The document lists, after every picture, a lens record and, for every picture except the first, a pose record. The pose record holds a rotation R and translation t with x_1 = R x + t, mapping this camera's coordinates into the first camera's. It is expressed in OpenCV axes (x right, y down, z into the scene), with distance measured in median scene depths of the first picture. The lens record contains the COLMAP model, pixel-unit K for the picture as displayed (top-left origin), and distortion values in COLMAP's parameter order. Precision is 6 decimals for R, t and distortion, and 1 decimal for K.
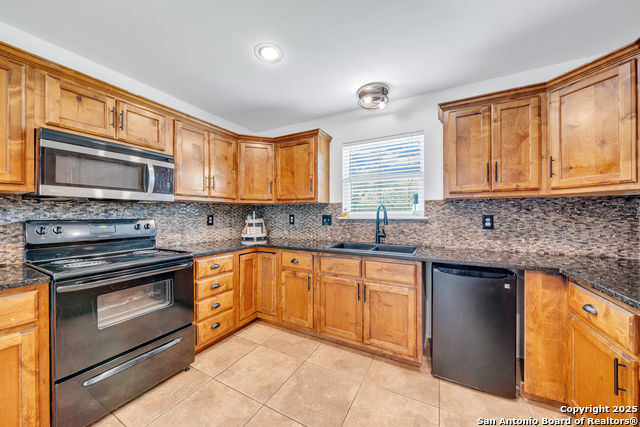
lens RADIAL K [[221.1, 0, 323.5], [0, 221.1, 214.5], [0, 0, 1]] dist [-0.008027, -0.000297]
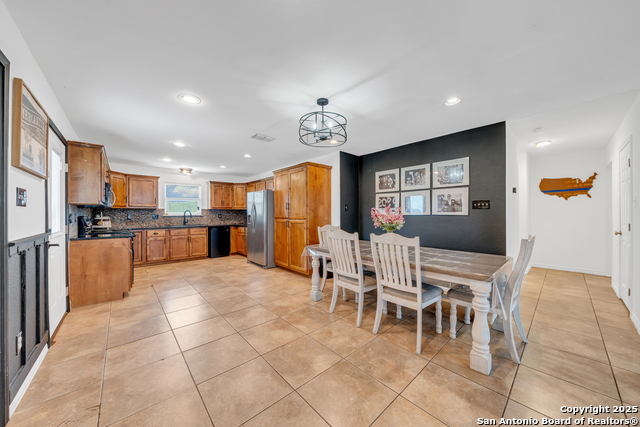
lens RADIAL K [[221.1, 0, 319.5], [0, 221.1, 213.5], [0, 0, 1]] dist [-0.008027, -0.000297]
pose [[0.342121, 0.001807, 0.939654, -2.023076], [0.003302, 0.999990, -0.003125, 0.010634], [-0.939650, 0.004172, 0.342112, -1.691167]]
